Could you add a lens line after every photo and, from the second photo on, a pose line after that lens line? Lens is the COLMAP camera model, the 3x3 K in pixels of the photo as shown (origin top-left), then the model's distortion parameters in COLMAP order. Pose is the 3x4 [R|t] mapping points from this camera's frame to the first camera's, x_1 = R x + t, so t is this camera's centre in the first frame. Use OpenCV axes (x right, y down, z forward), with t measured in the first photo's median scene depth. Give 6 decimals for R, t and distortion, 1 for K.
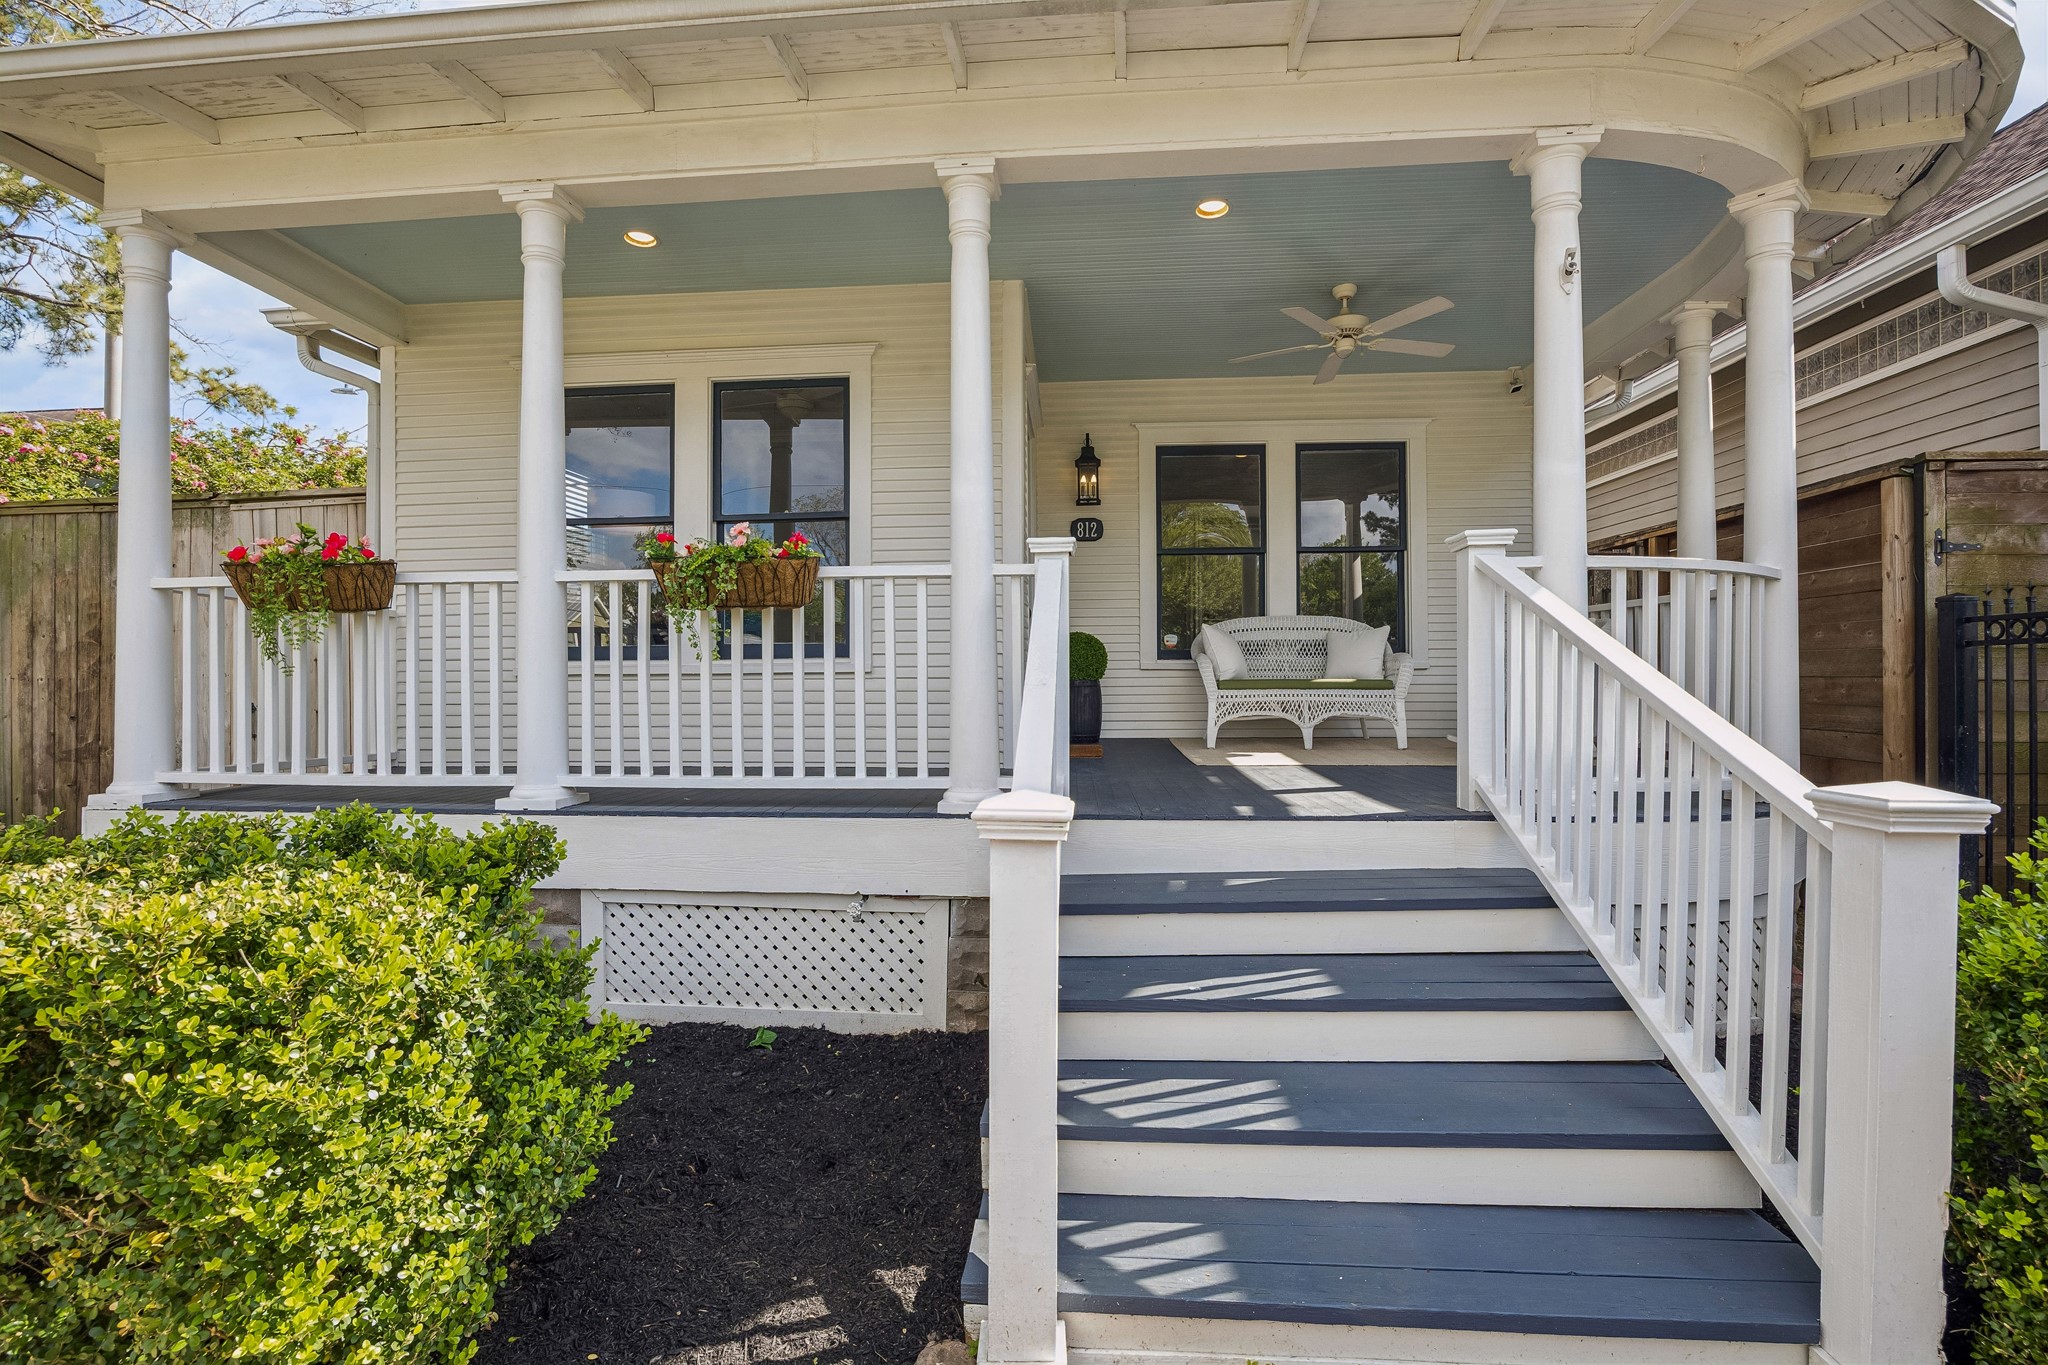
lens RADIAL K [[936.7, 0, 1002.8], [0, 936.7, 686.0], [0, 0, 1]] dist [-0.013263, -0.000199]
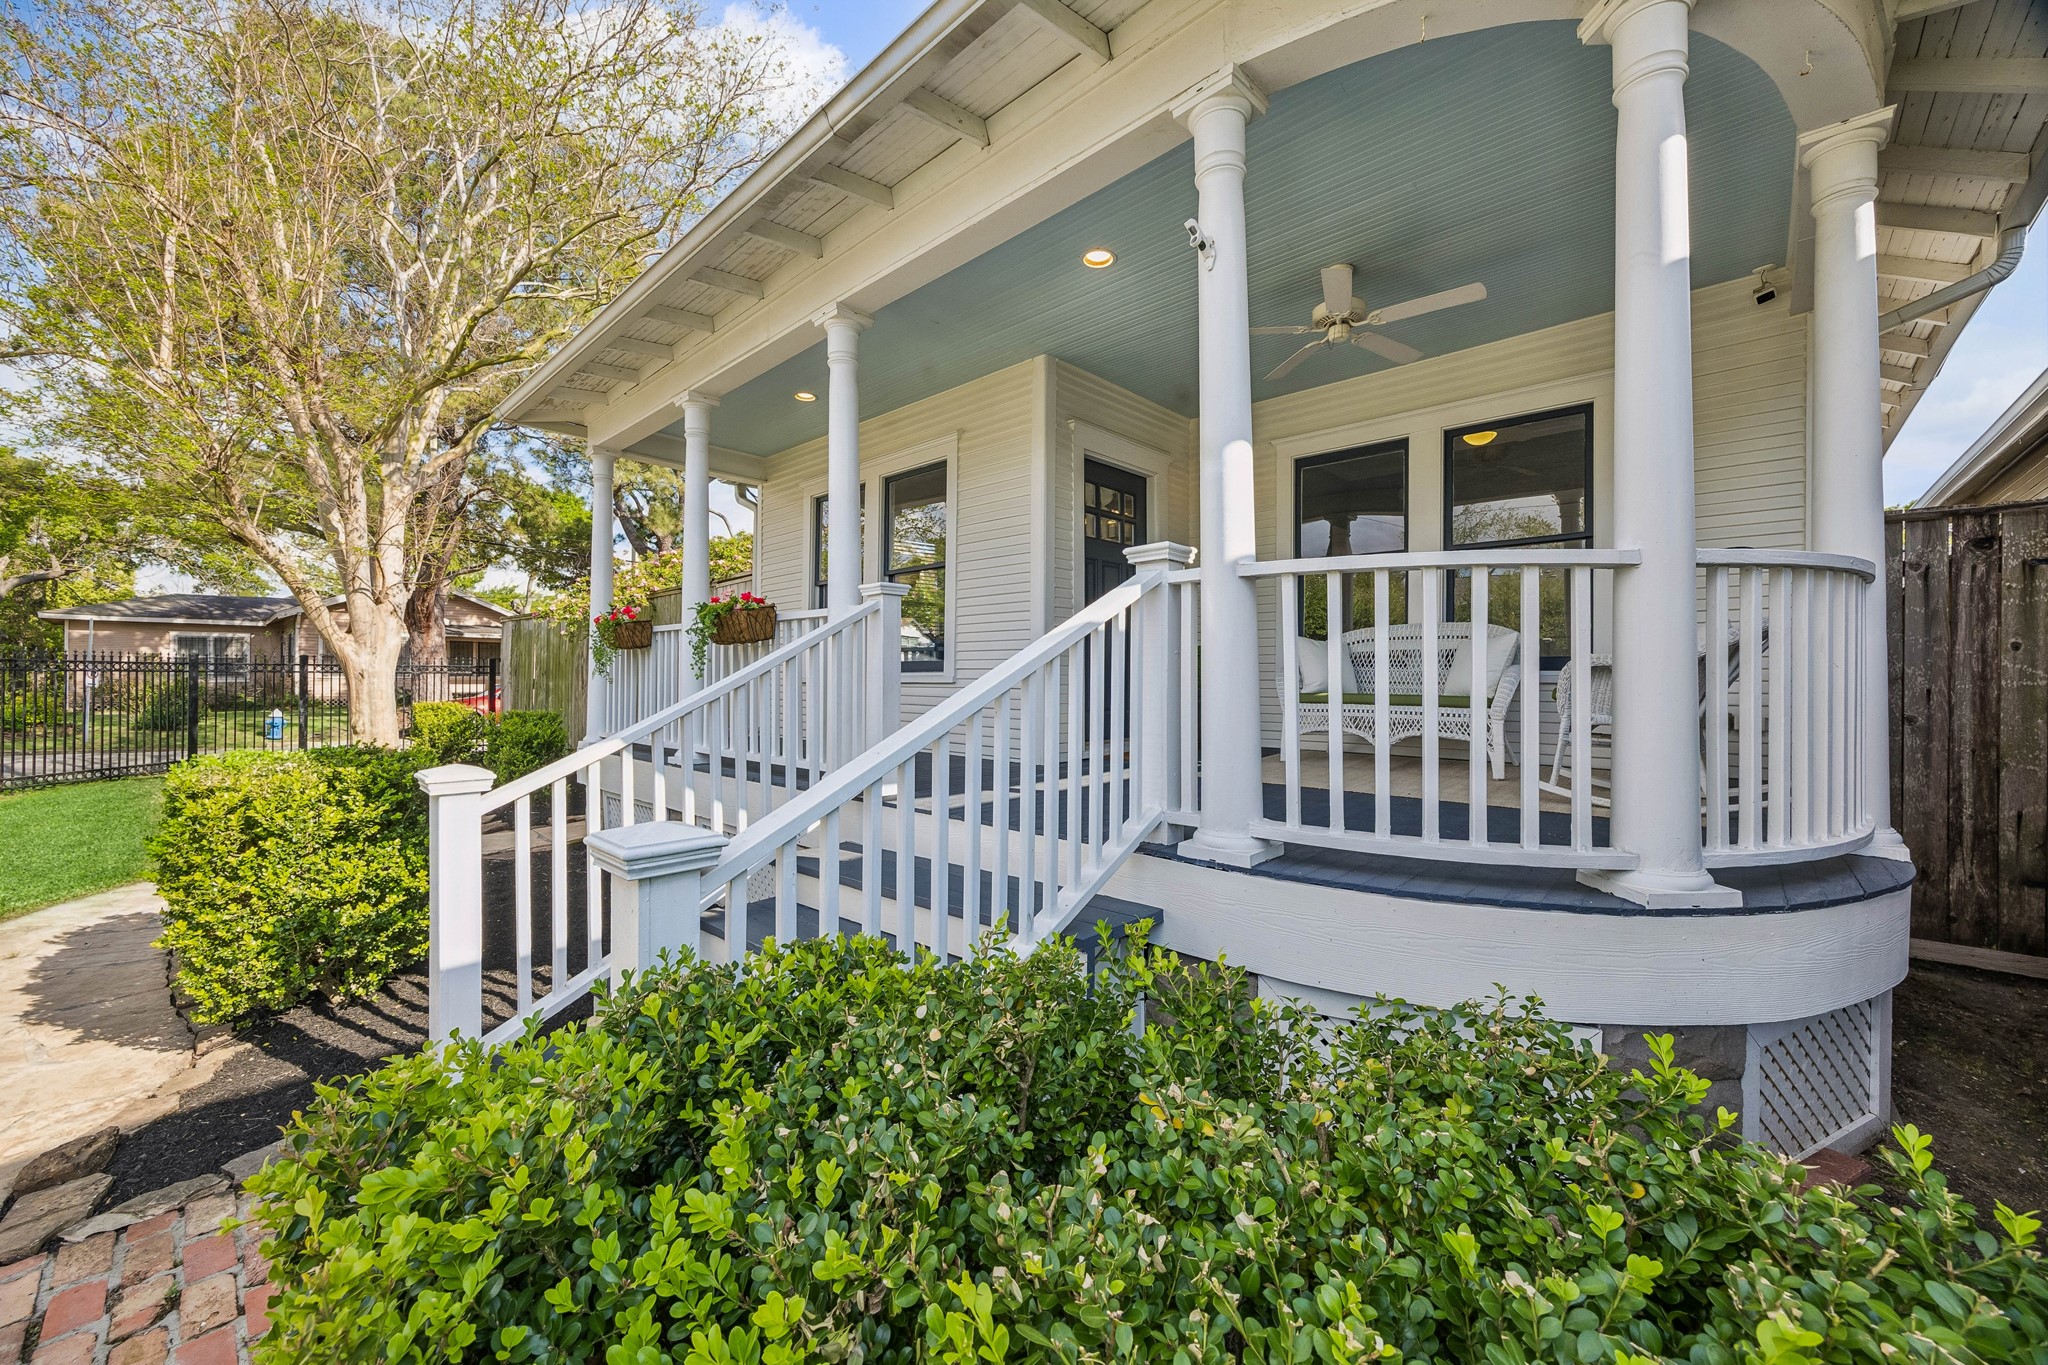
lens RADIAL K [[776.8, 0, 1016.6], [0, 776.8, 686.4], [0, 0, 1]] dist [-0.001585, -0.000064]
pose [[0.779281, 0.013639, -0.626526, 0.472399], [-0.009671, 0.999906, 0.009739, -0.015494], [0.626600, -0.001530, 0.779340, 0.155542]]
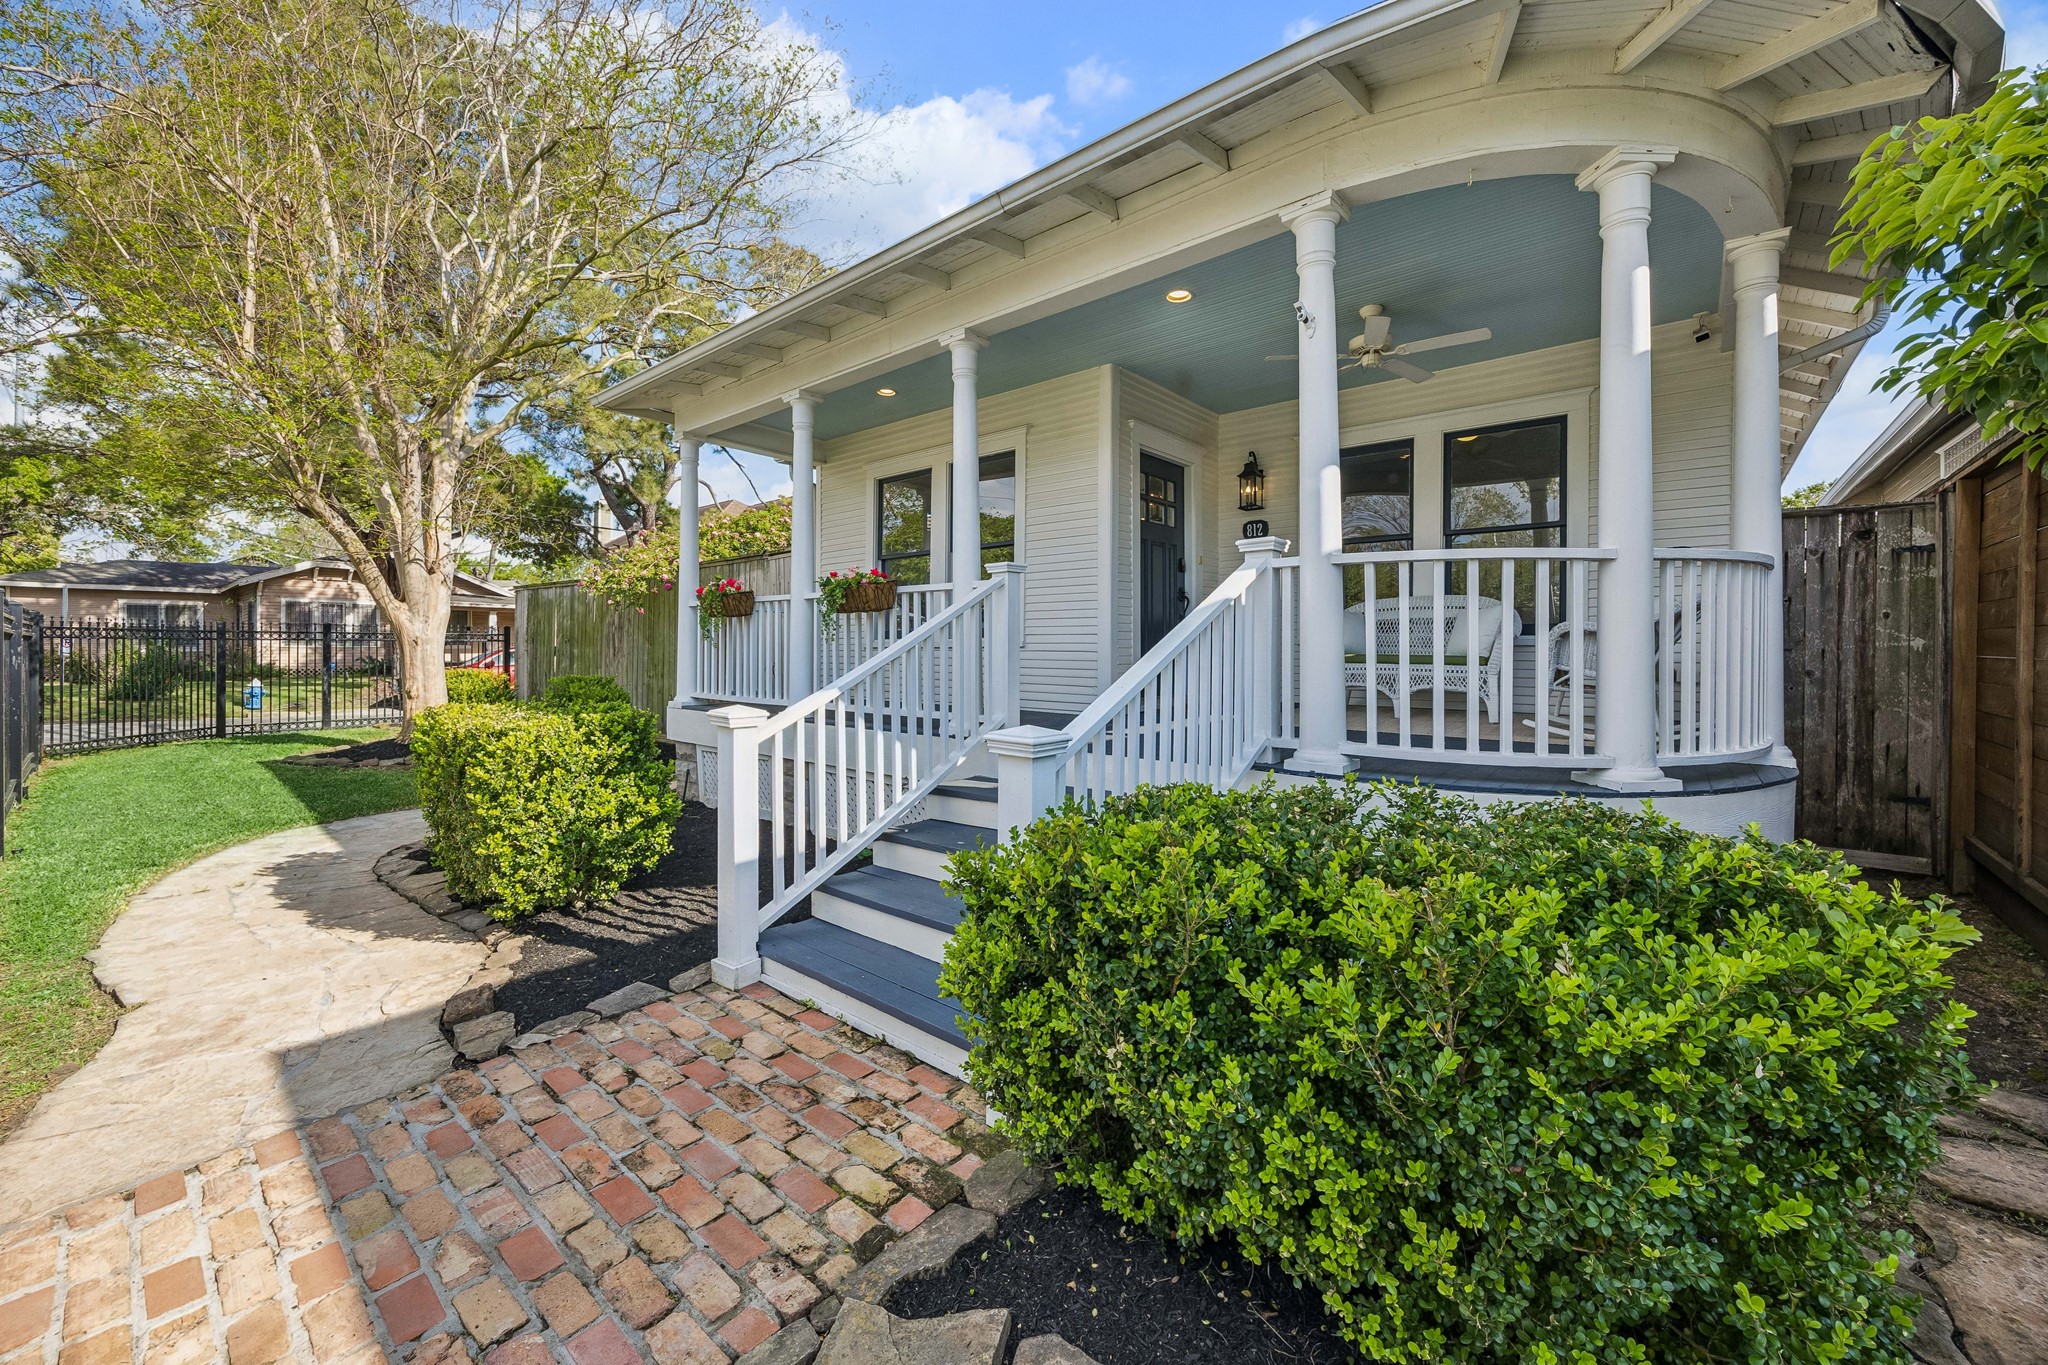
lens RADIAL K [[790.7, 0, 1016.0], [0, 790.7, 663.6], [0, 0, 1]] dist [-0.001680, 0.000312]
pose [[0.810729, 0.017648, -0.585156, 0.457925], [-0.008144, 0.999789, 0.018870, -0.008314], [0.585365, -0.010533, 0.810701, -0.028499]]
